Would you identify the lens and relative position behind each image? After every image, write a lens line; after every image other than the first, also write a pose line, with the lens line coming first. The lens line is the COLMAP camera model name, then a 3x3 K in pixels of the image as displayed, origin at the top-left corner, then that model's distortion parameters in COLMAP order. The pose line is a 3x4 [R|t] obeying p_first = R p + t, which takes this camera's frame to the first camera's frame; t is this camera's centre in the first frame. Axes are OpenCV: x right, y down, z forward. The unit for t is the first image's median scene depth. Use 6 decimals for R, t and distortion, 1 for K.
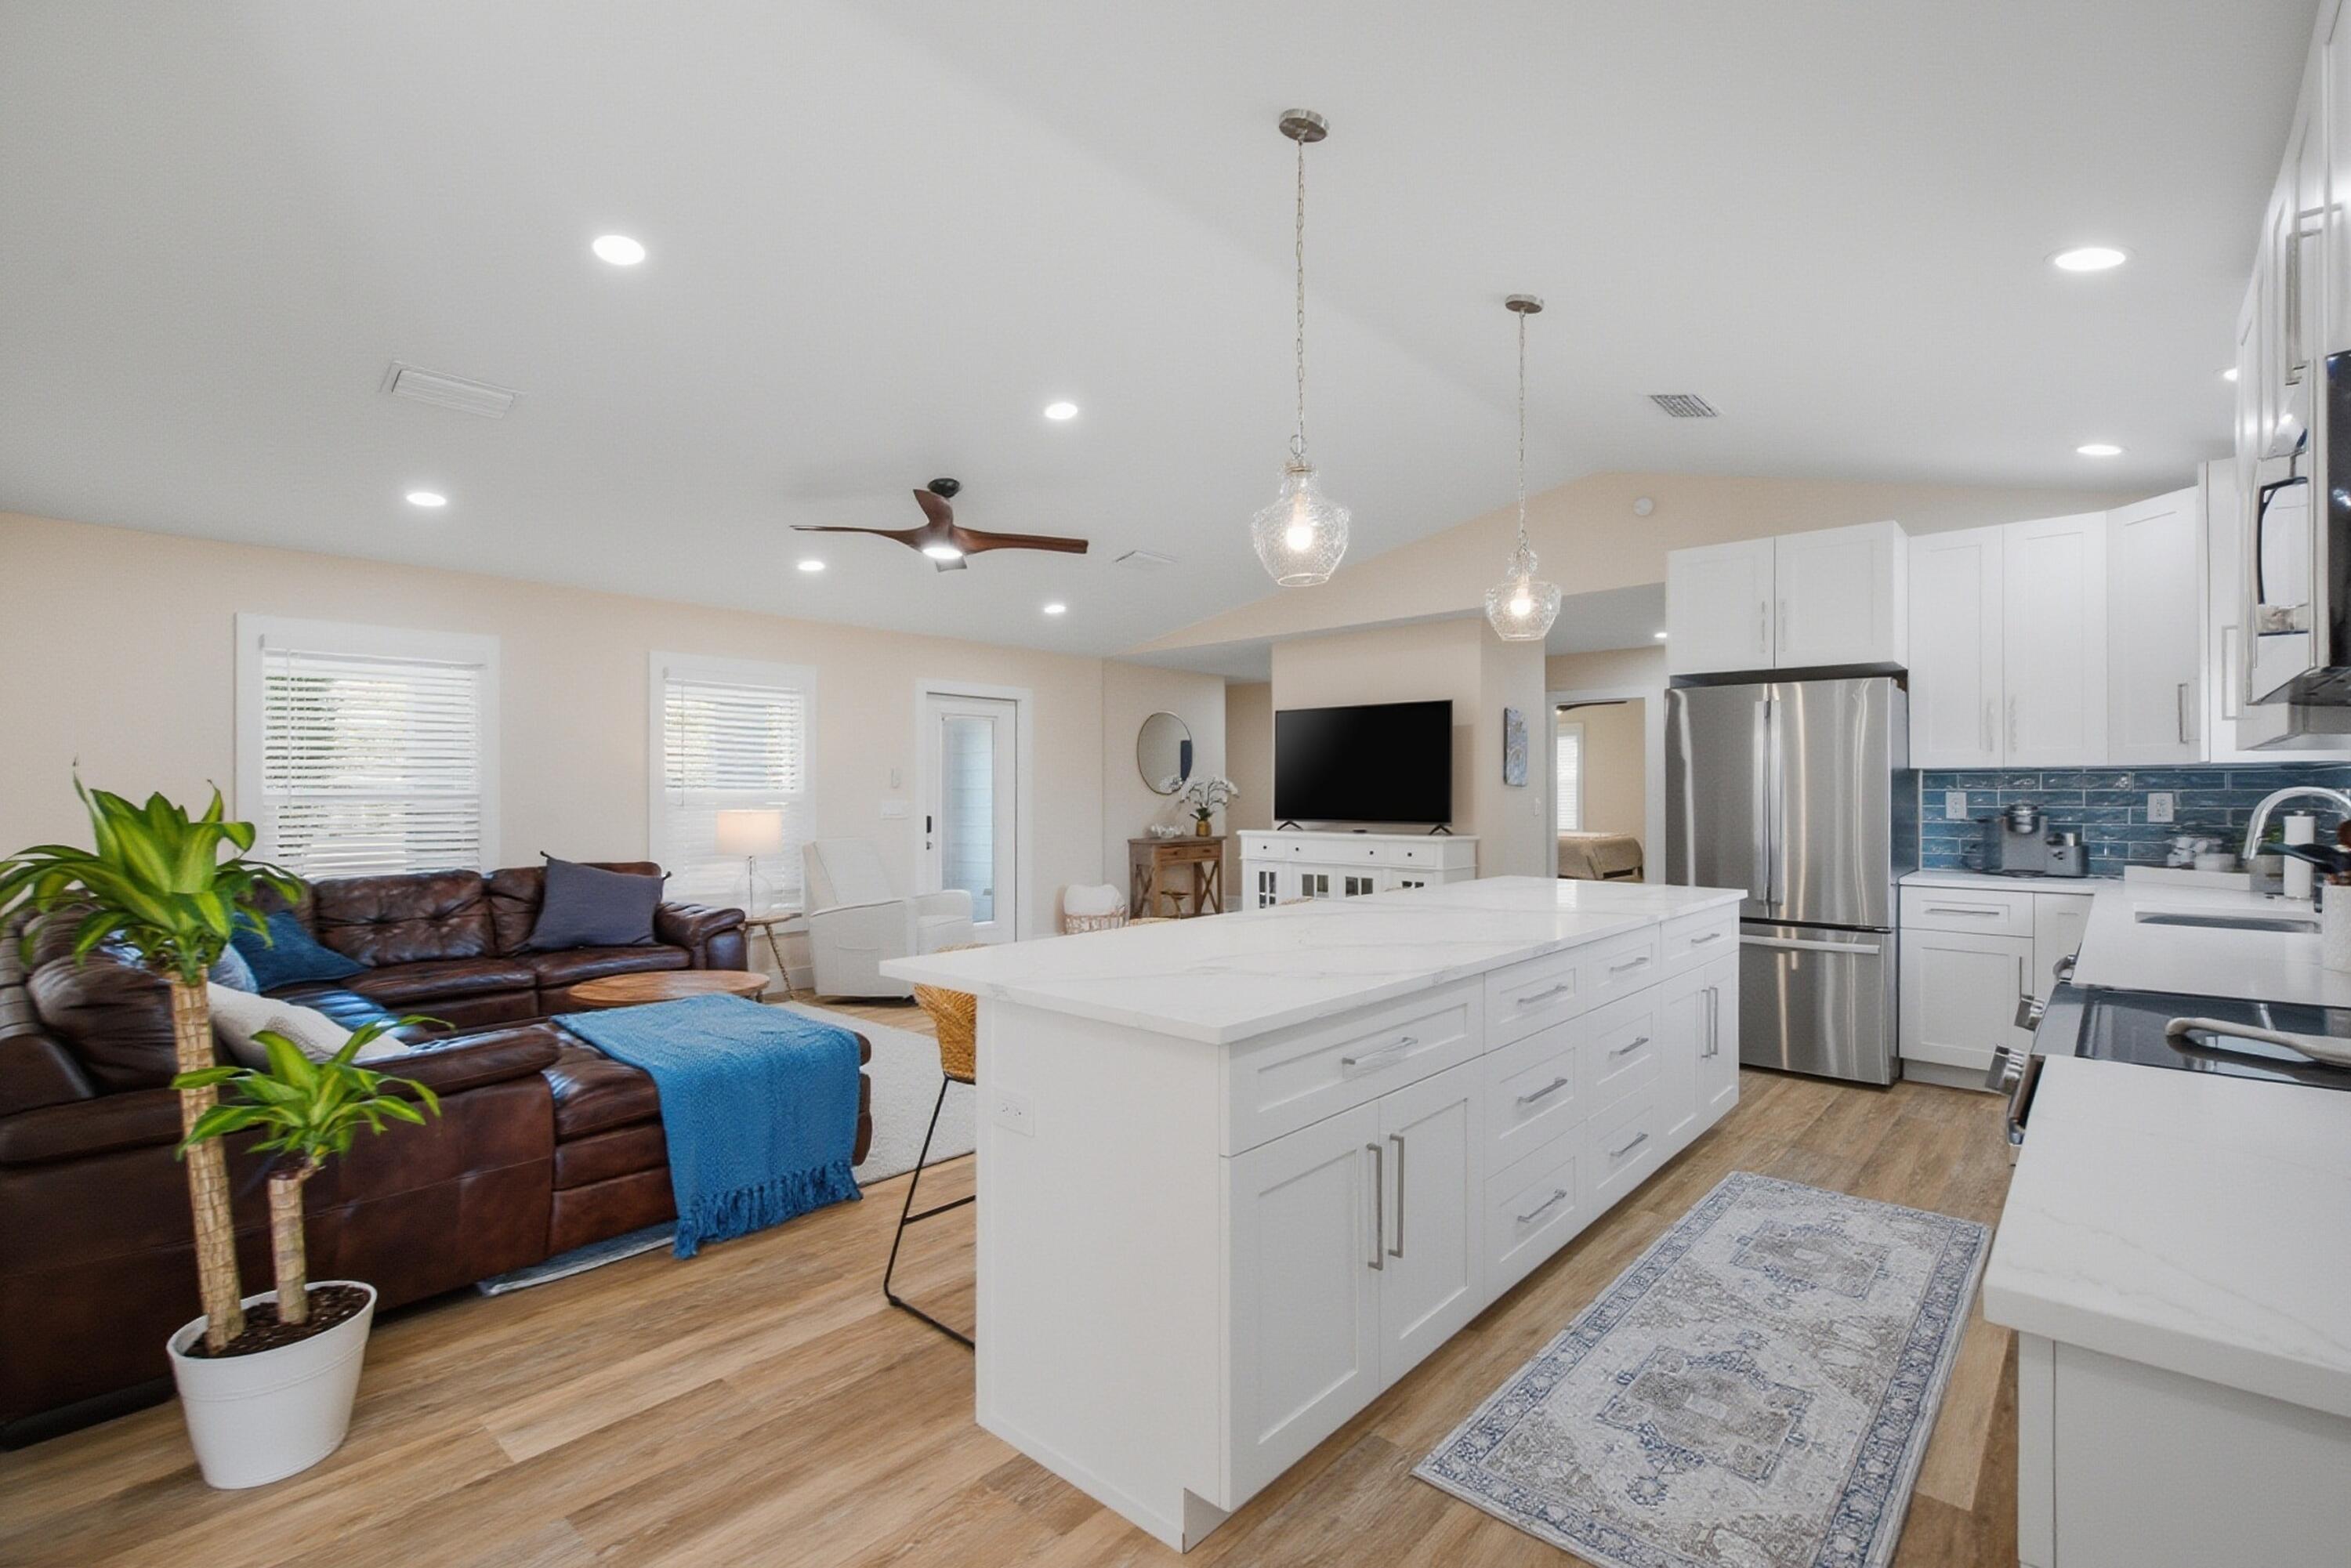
lens RADIAL K [[1059.3, 0, 1167.6], [0, 1059.3, 790.3], [0, 0, 1]] dist [0.004247, -0.003060]
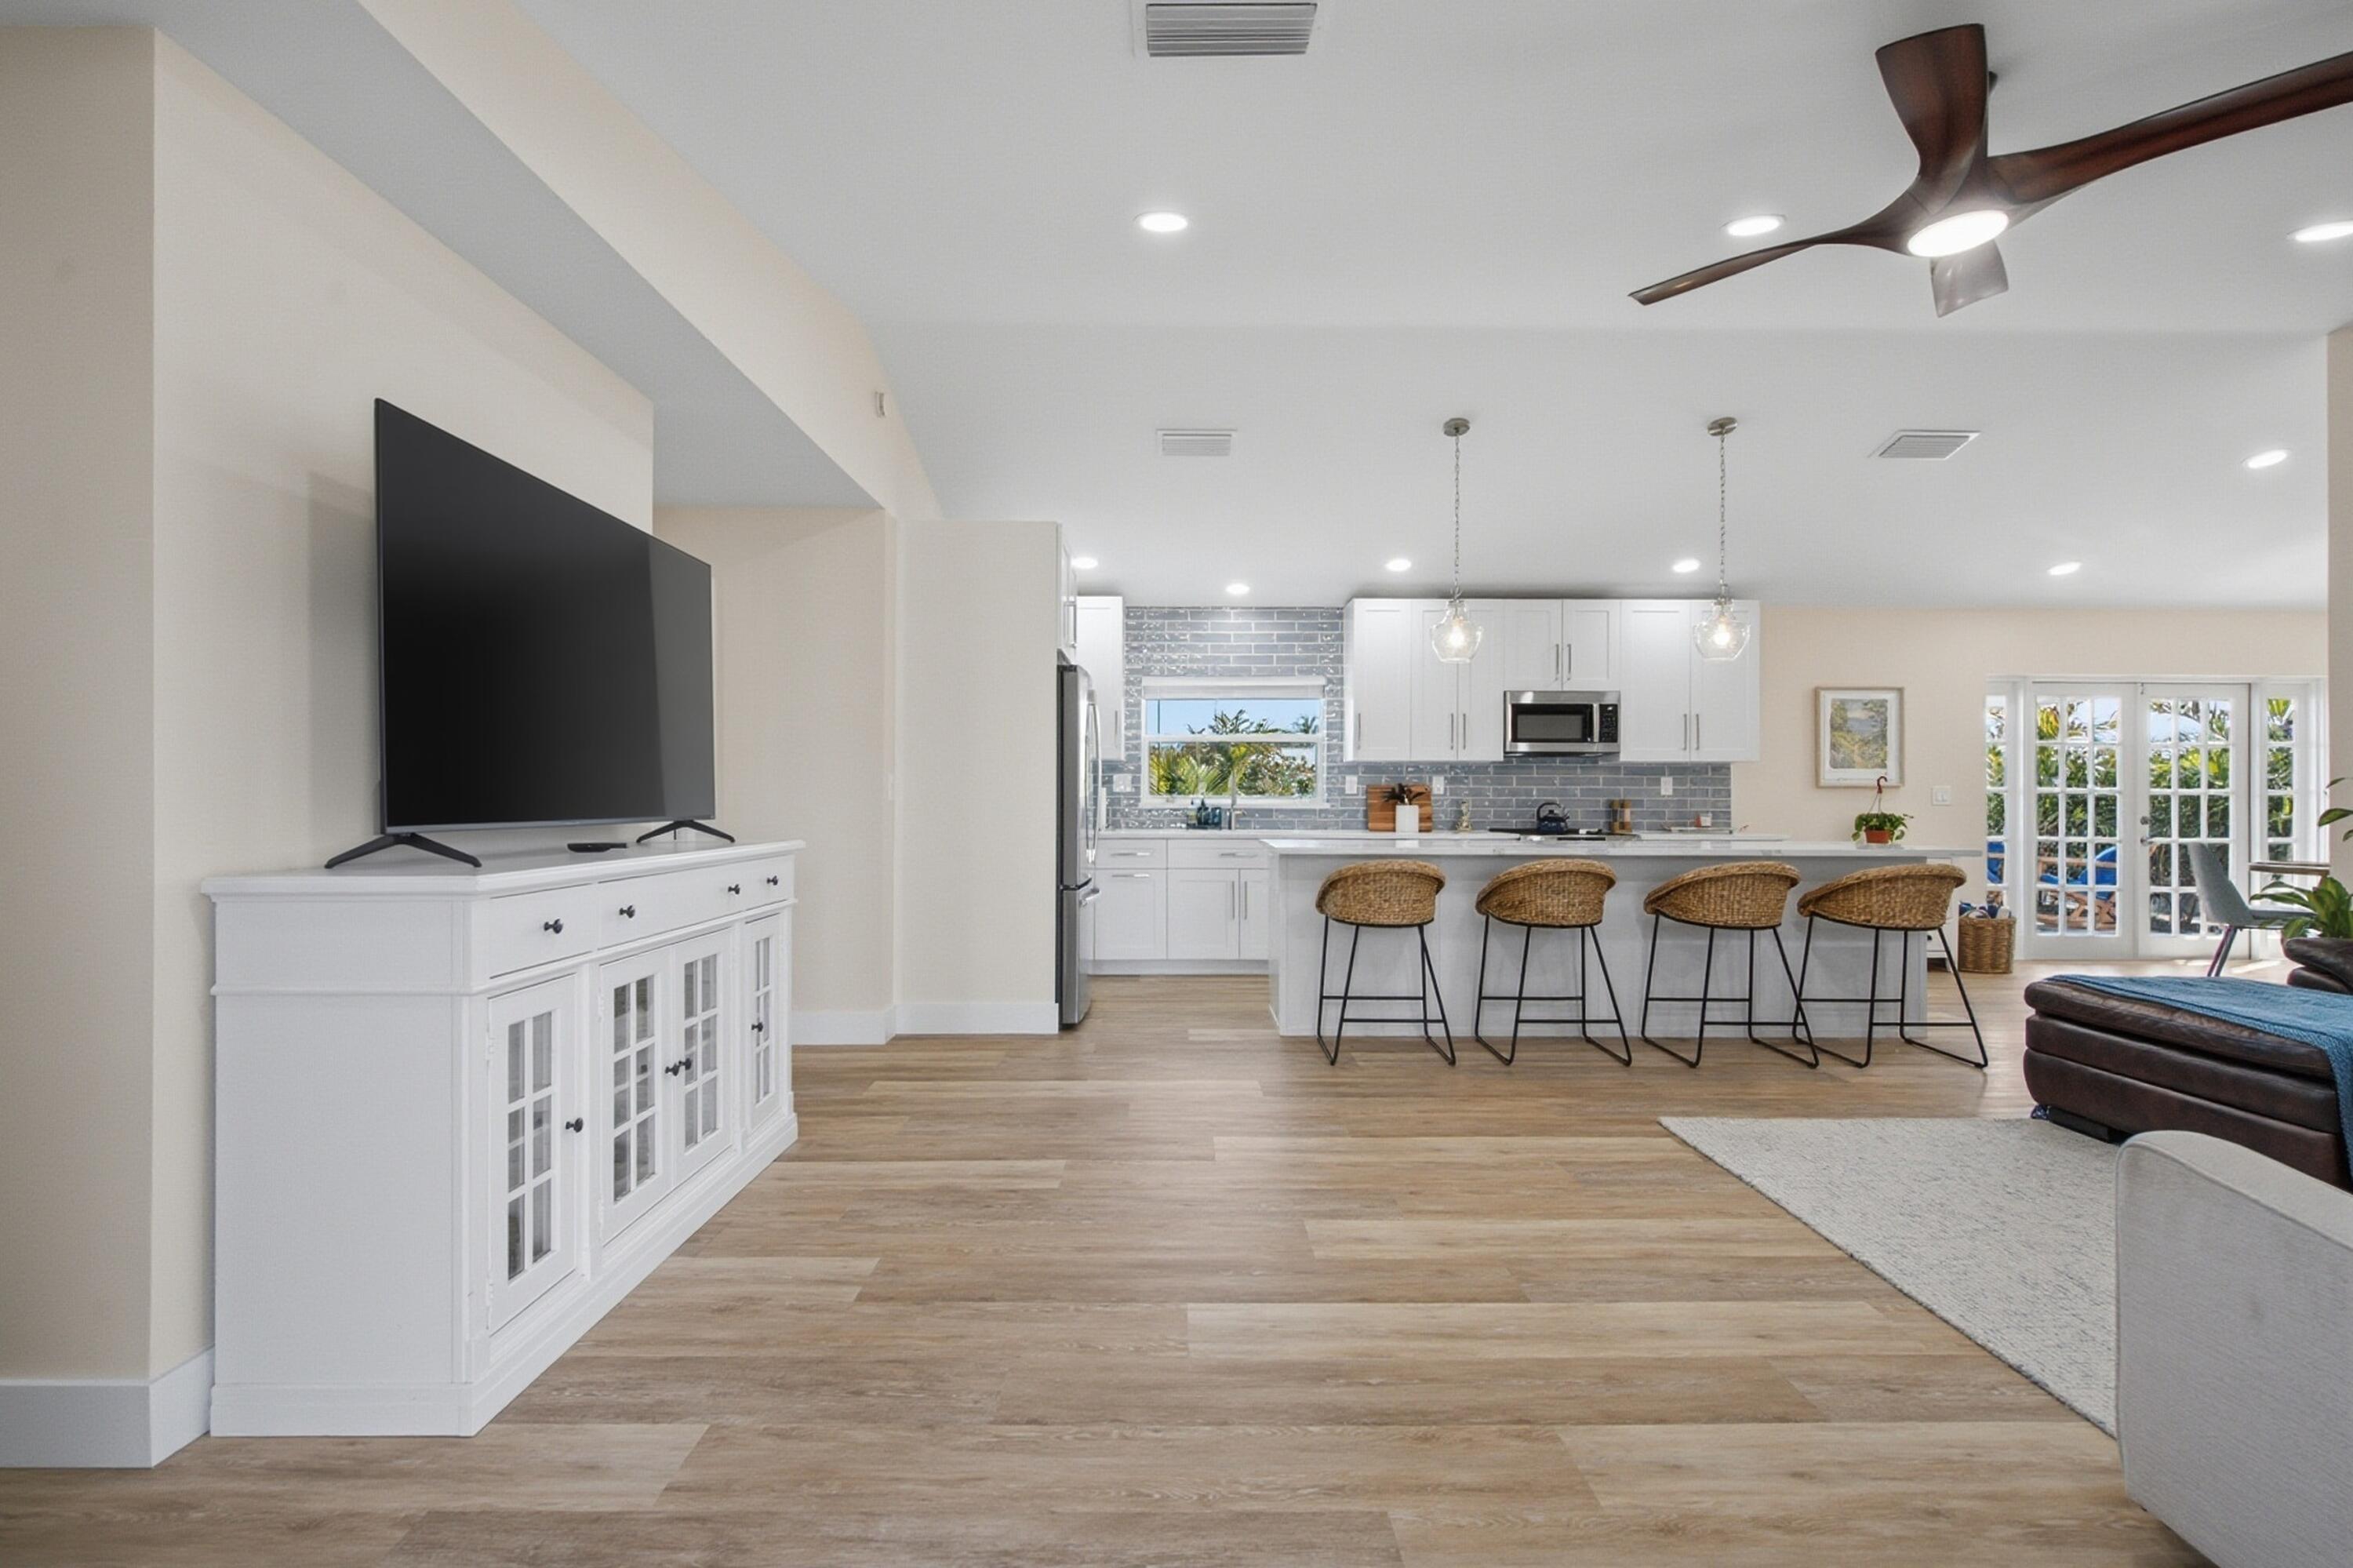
lens RADIAL K [[1060.3, 0, 1175.2], [0, 1060.3, 793.7], [0, 0, 1]] dist [0.004247, -0.003060]
pose [[-0.674912, -0.000562, 0.737898, -0.367517], [-0.003834, 0.999989, -0.002745, 0.032282], [-0.737889, -0.004682, -0.674906, 1.774954]]
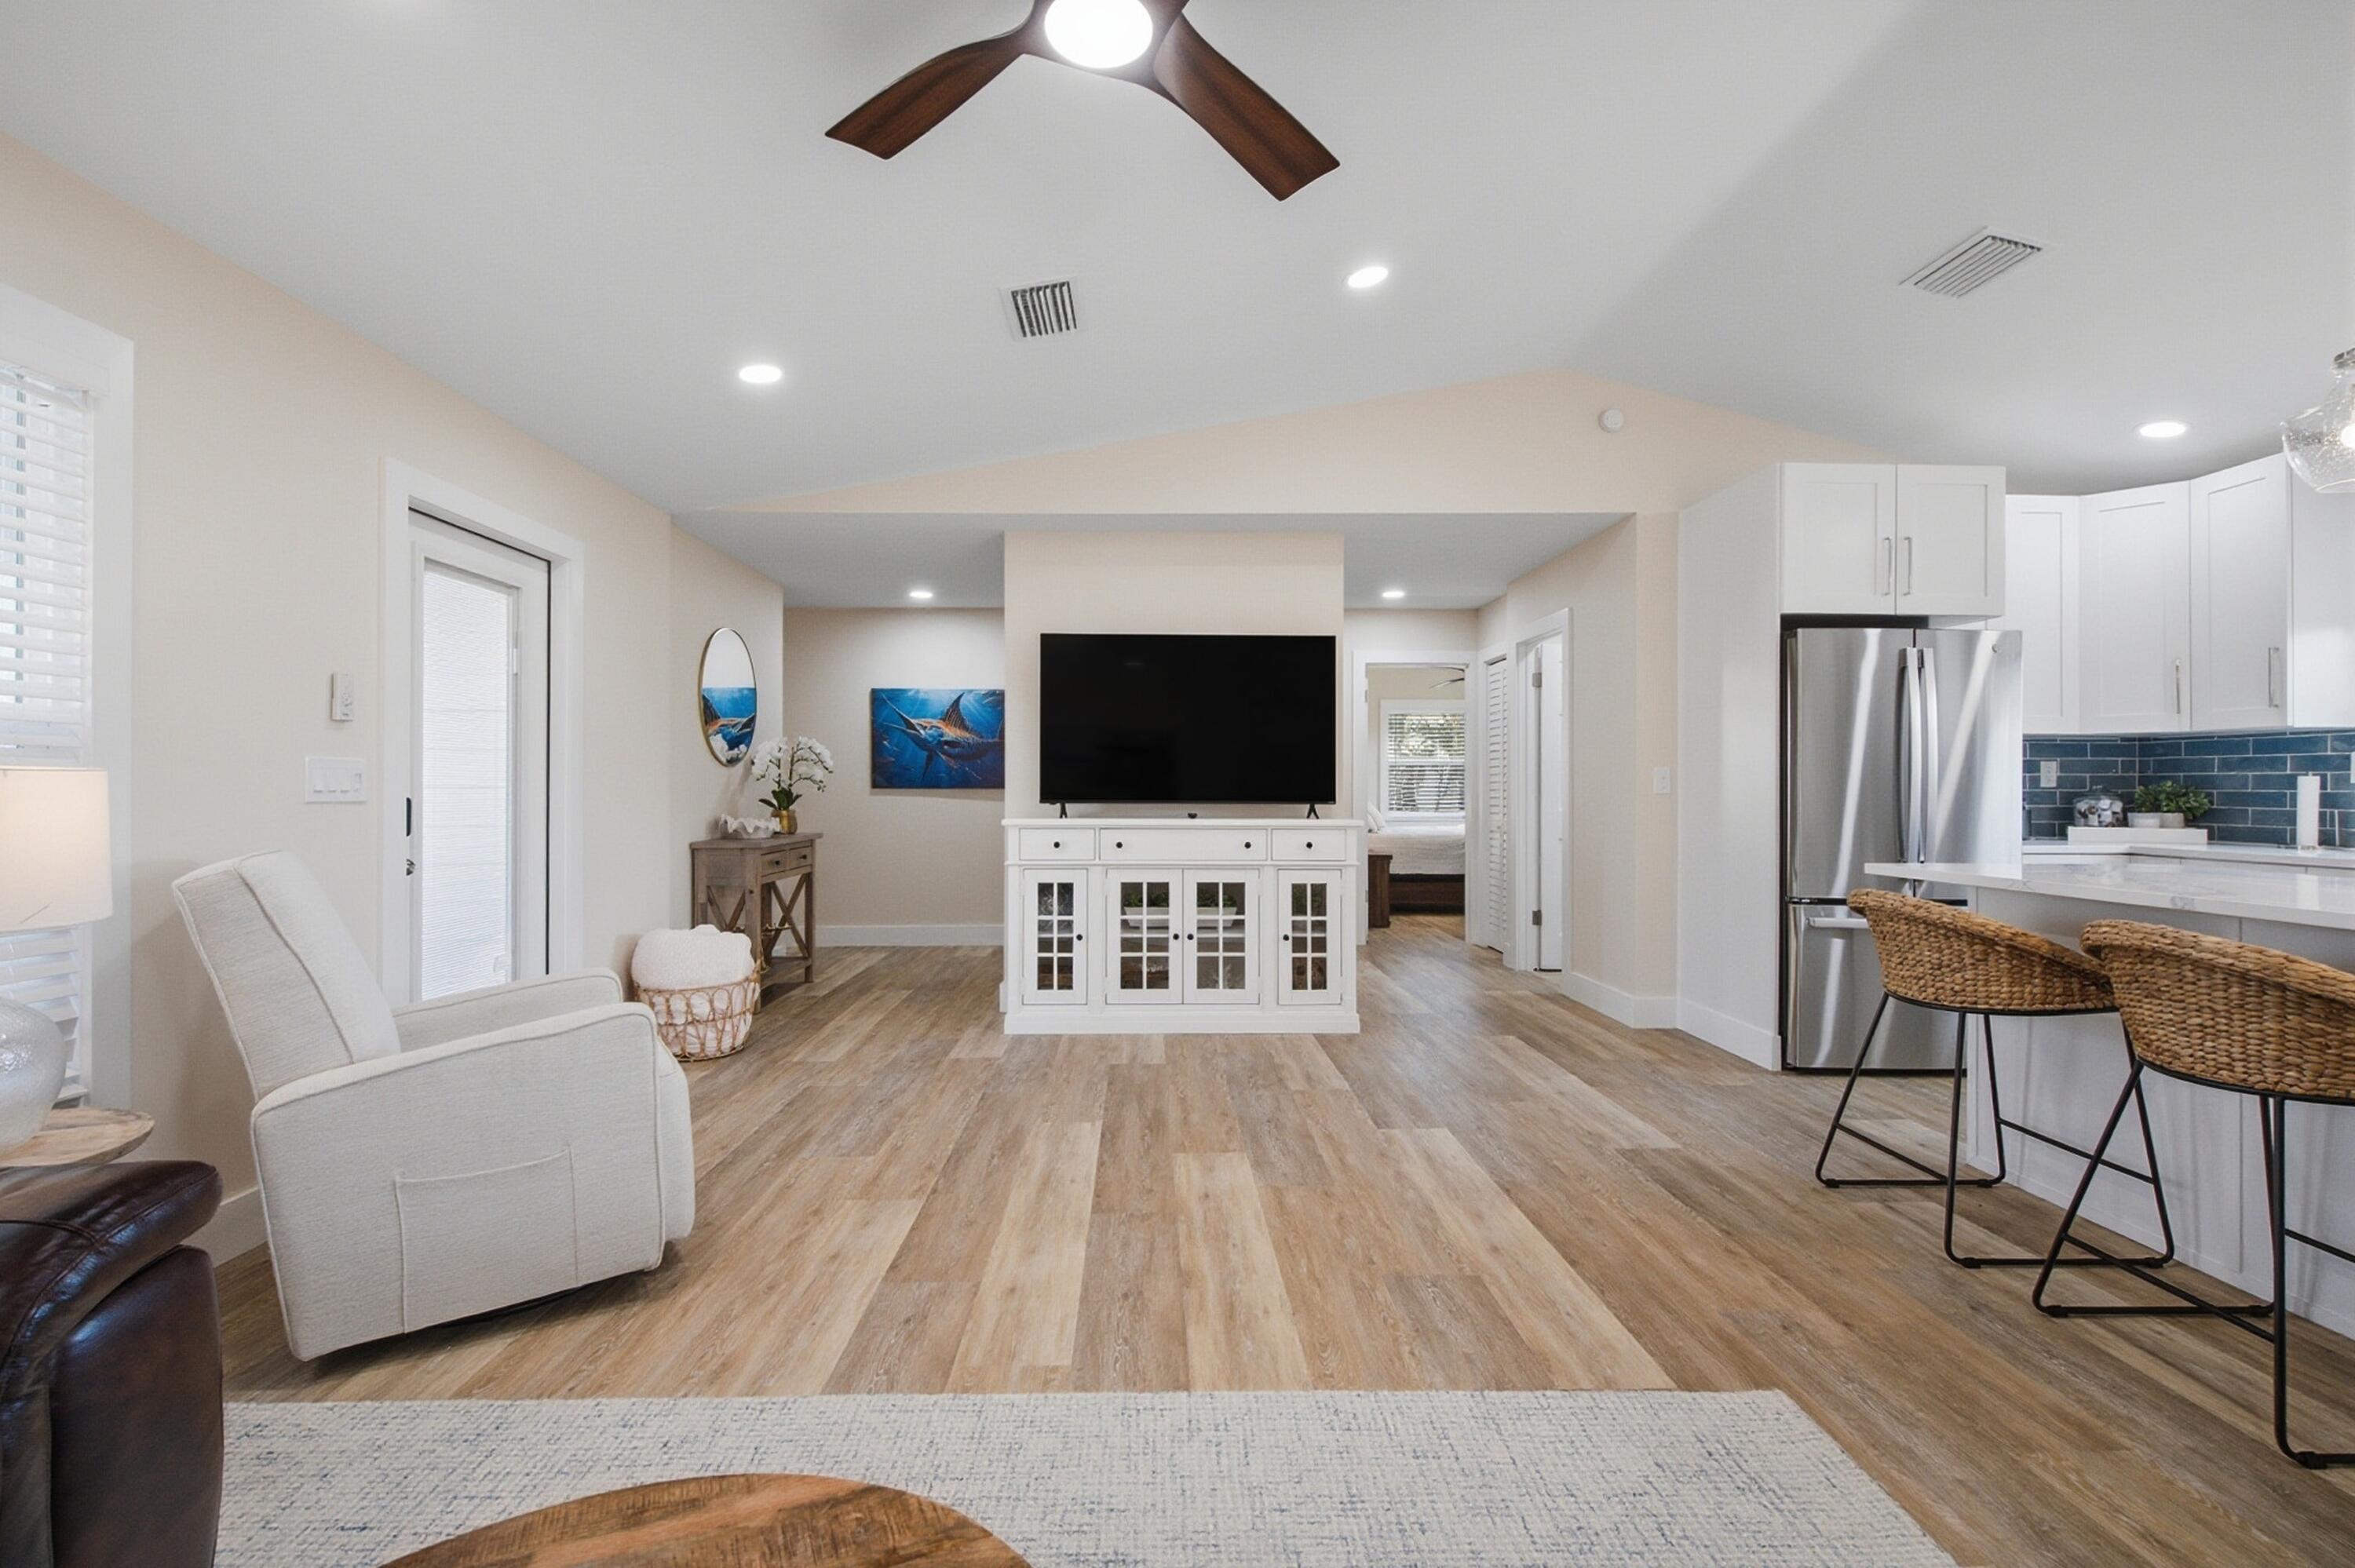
lens RADIAL K [[1061.0, 0, 1174.2], [0, 1061.0, 774.5], [0, 0, 1]] dist [0.004247, -0.003060]
pose [[0.723134, 0.010773, 0.690624, -0.493984], [-0.002925, 0.999917, -0.012535, 0.033109], [-0.690701, 0.007044, 0.723106, 0.815476]]
